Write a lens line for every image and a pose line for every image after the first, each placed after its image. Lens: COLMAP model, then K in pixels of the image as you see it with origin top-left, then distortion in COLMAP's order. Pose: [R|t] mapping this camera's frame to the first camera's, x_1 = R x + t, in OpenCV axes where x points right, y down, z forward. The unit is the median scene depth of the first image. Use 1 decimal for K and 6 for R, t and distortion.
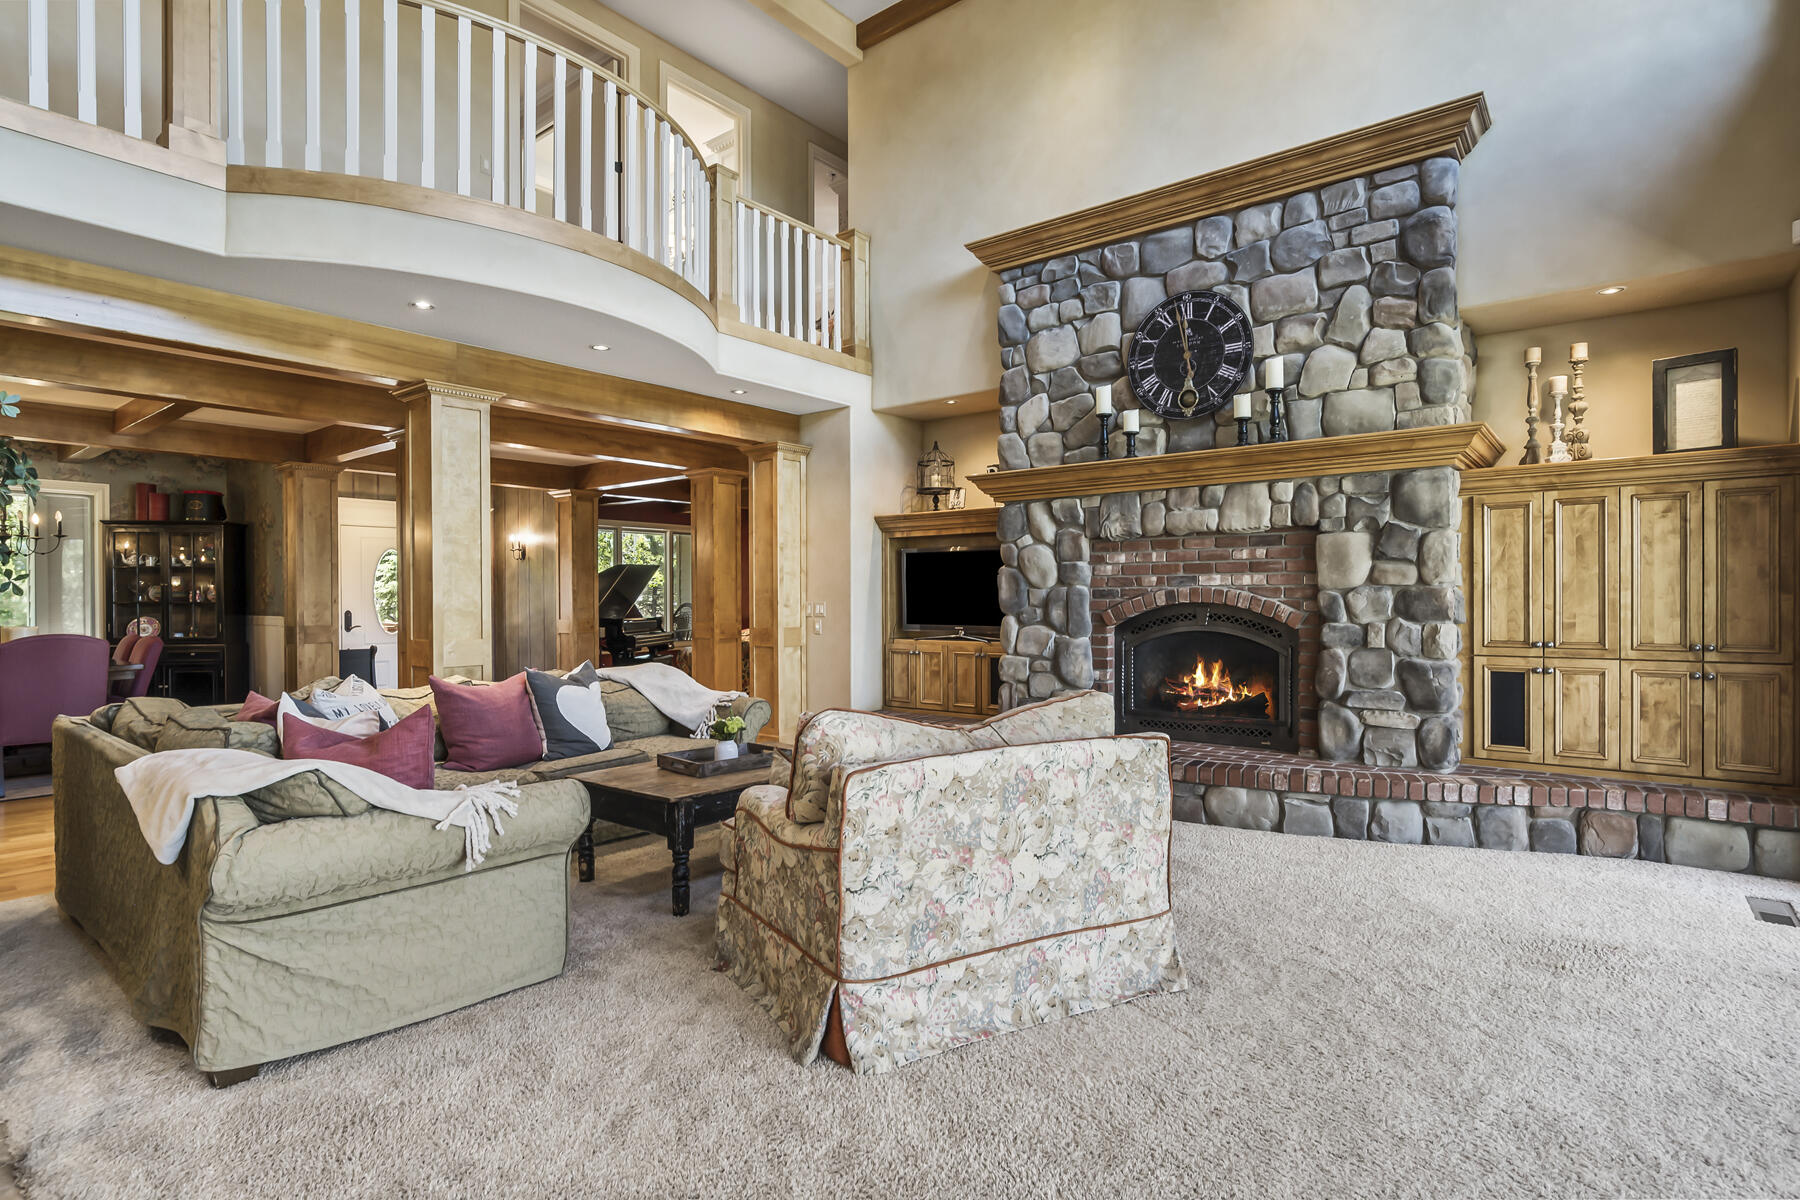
lens RADIAL K [[911.6, 0, 905.6], [0, 911.6, 602.0], [0, 0, 1]] dist [-0.023130, 0.007622]
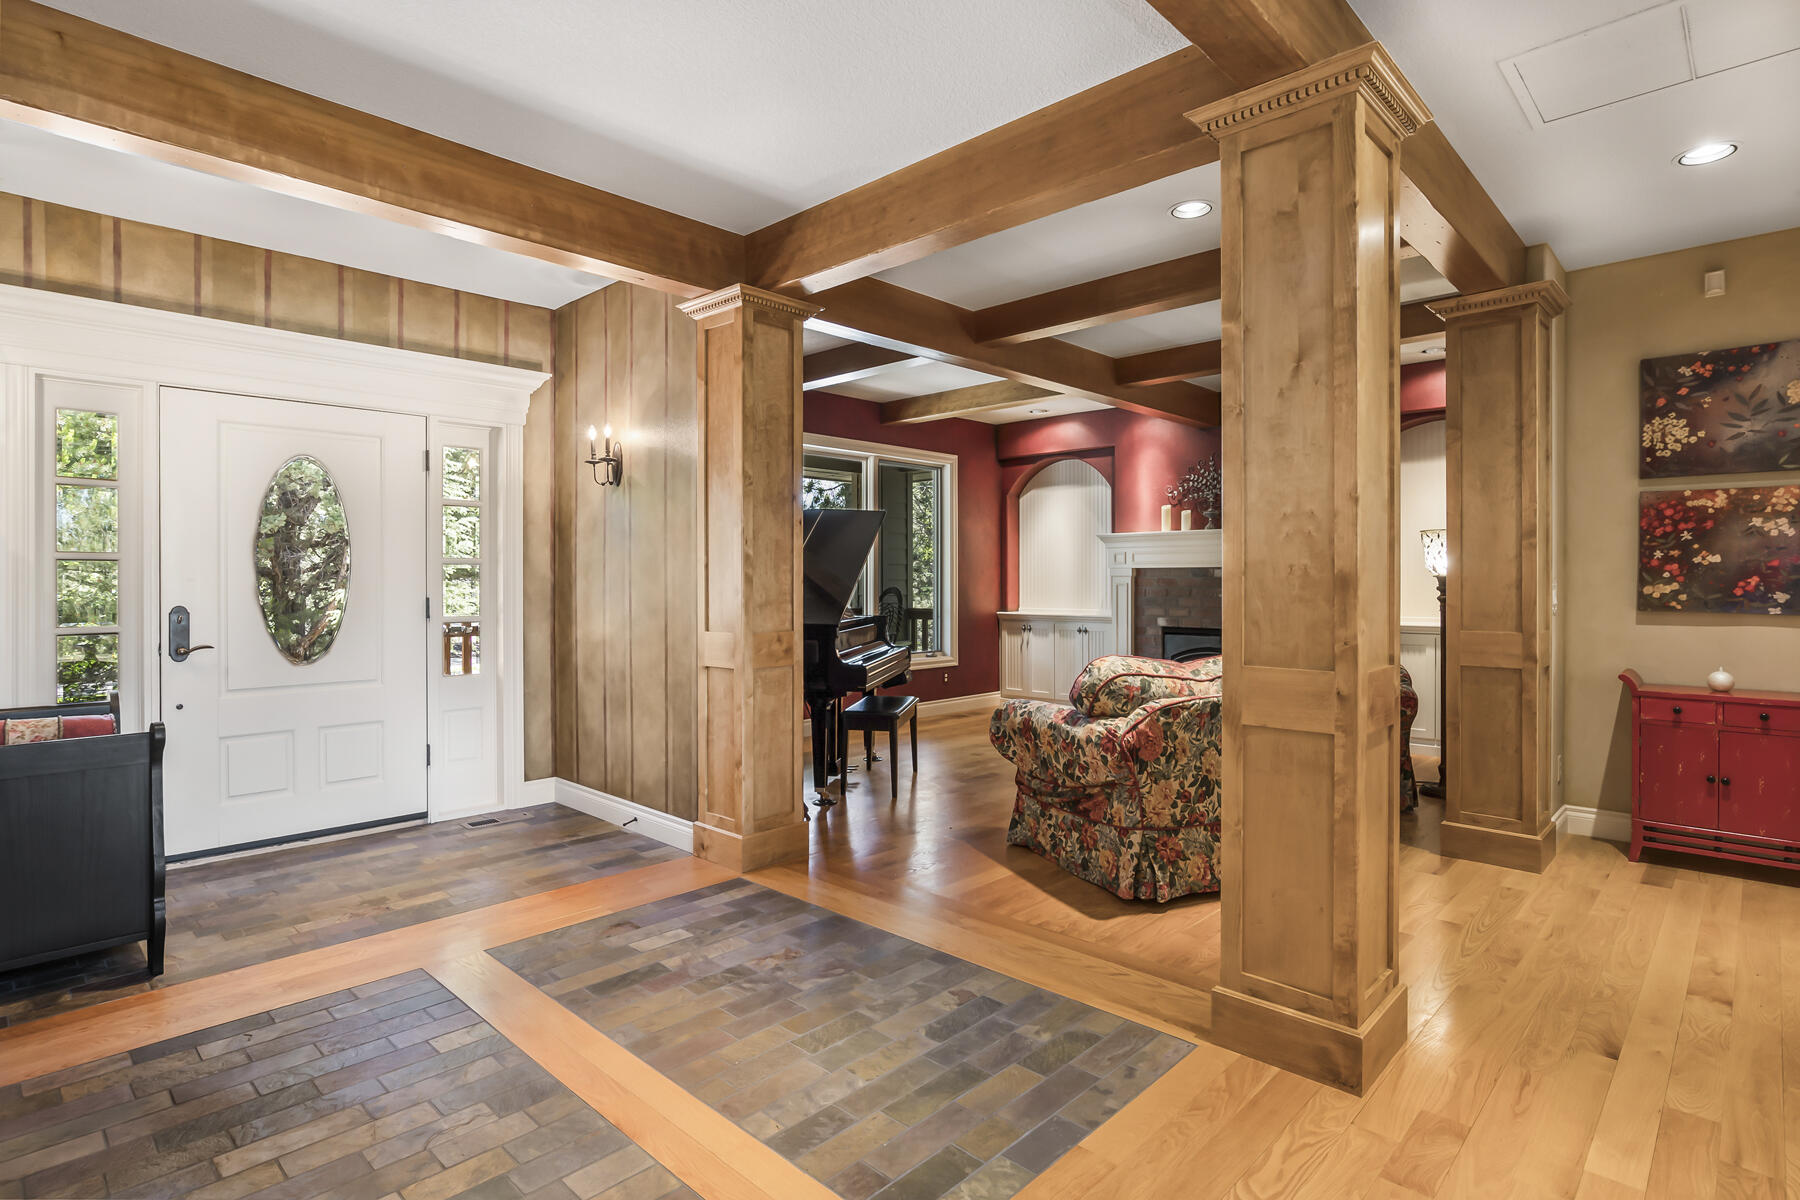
lens RADIAL K [[911.6, 0, 906.5], [0, 911.6, 583.2], [0, 0, 1]] dist [-0.023130, 0.007622]
pose [[0.996331, 0.003984, -0.085494, -0.259300], [-0.004174, 0.999989, -0.002045, -0.000911], [0.085485, 0.002395, 0.996337, 0.611366]]
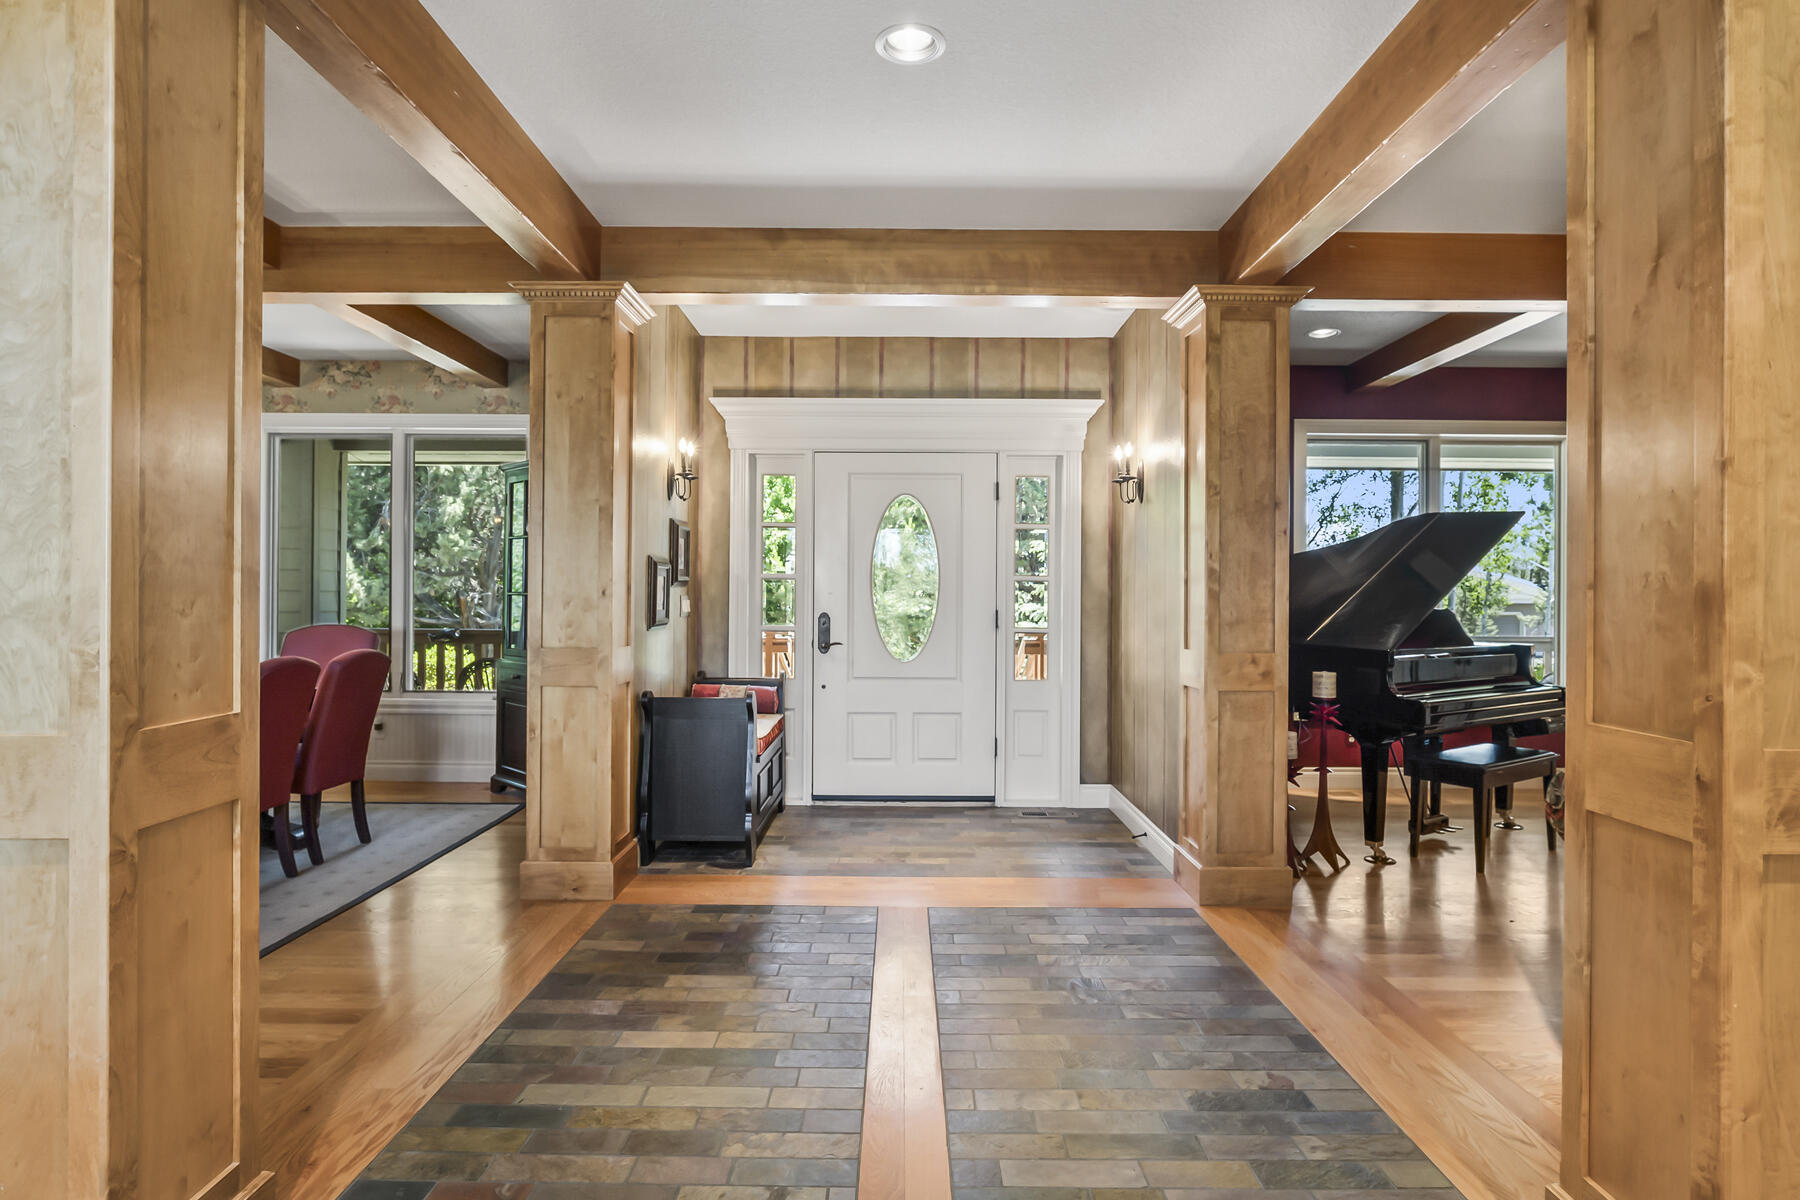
lens RADIAL K [[961.3, 0, 903.0], [0, 961.3, 597.4], [0, 0, 1]] dist [-0.019911, 0.007247]
pose [[0.624803, 0.010203, -0.780716, -0.141909], [-0.014769, 0.999890, 0.001247, -0.000830], [0.780643, 0.010751, 0.624885, 0.652998]]
